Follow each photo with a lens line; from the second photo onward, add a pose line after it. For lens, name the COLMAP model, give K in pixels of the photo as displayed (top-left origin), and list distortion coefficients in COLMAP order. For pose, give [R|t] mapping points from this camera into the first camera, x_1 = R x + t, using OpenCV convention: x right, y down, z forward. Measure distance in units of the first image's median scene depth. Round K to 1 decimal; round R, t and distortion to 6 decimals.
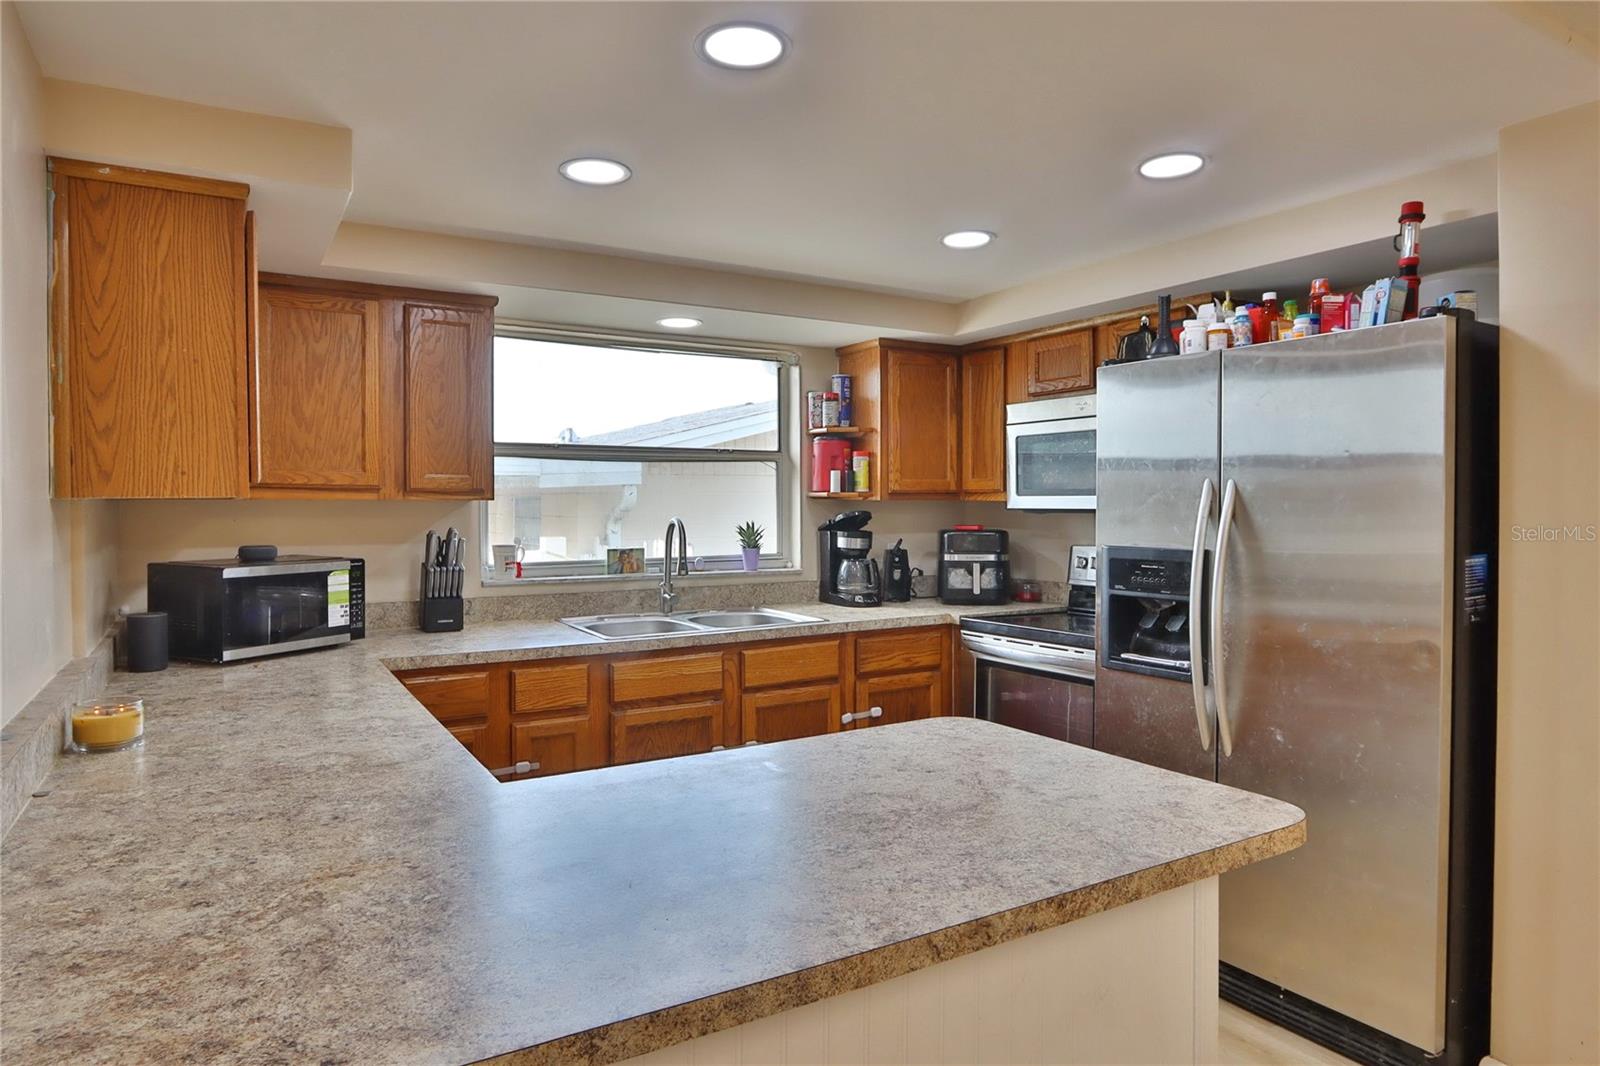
lens RADIAL K [[924.2, 0, 801.6], [0, 924.2, 515.9], [0, 0, 1]] dist [0.000340, 0.000016]
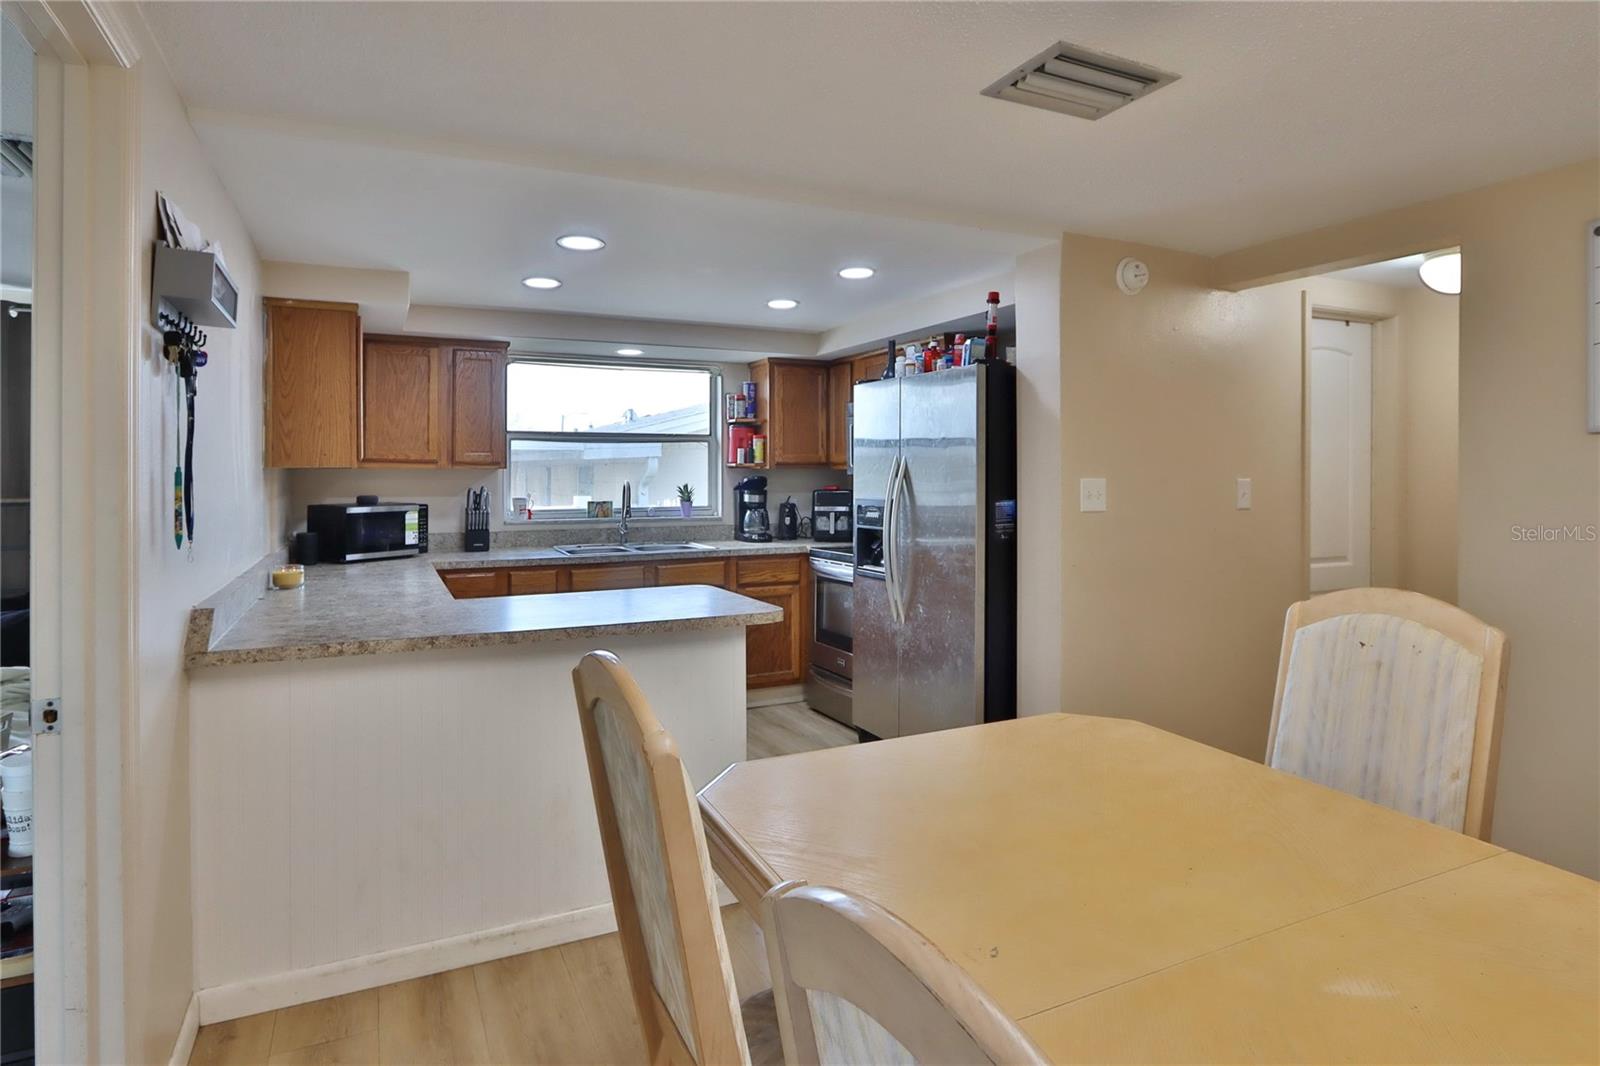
lens RADIAL K [[819.2, 0, 719.5], [0, 819.2, 466.4], [0, 0, 1]] dist [0.000251, 0.000032]
pose [[0.988221, -0.000215, -0.153035, 0.230297], [-0.002872, 0.999797, -0.019955, 0.005659], [0.153008, 0.020160, 0.988019, -0.317859]]
